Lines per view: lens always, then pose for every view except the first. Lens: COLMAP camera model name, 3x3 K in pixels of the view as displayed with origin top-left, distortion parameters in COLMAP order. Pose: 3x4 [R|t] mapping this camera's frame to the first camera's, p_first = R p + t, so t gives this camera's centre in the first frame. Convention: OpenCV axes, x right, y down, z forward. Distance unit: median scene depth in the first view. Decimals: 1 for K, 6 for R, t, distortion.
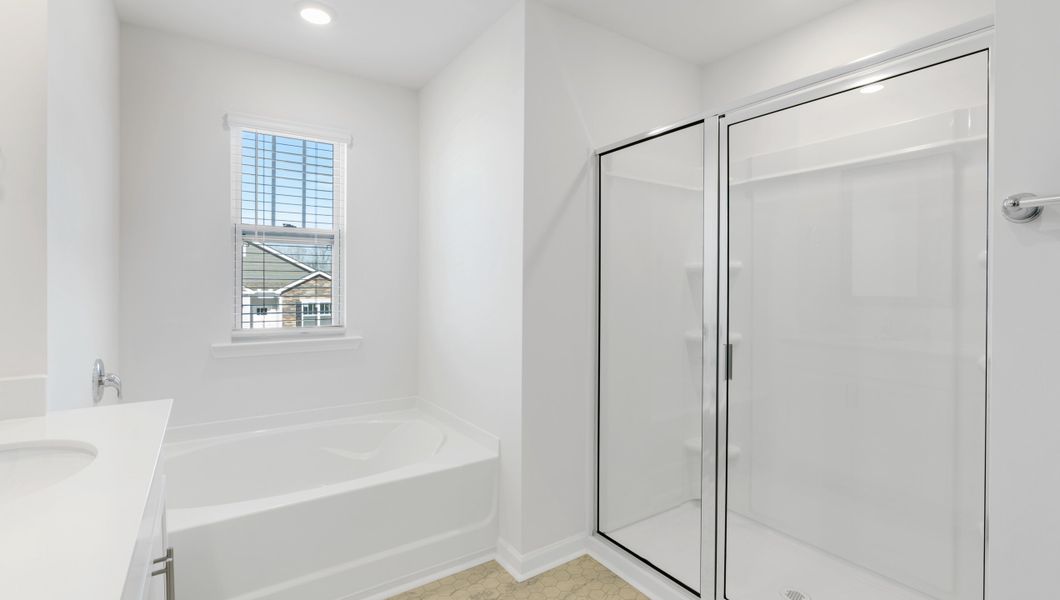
lens RADIAL K [[484.6, 0, 529.8], [0, 484.6, 288.9], [0, 0, 1]] dist [-0.004506, -0.000419]
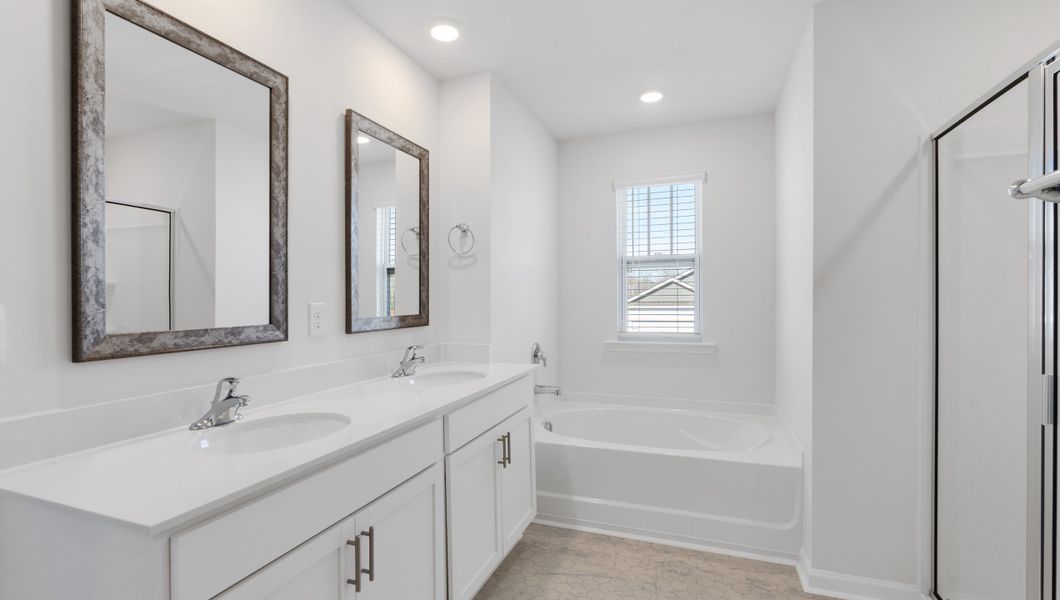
lens RADIAL K [[484.6, 0, 533.3], [0, 484.6, 303.9], [0, 0, 1]] dist [-0.004506, -0.000419]
pose [[0.586276, -0.003229, -0.810105, 0.398543], [0.006390, 0.999979, 0.000639, 0.000168], [0.810086, -0.005552, 0.586285, -0.040276]]
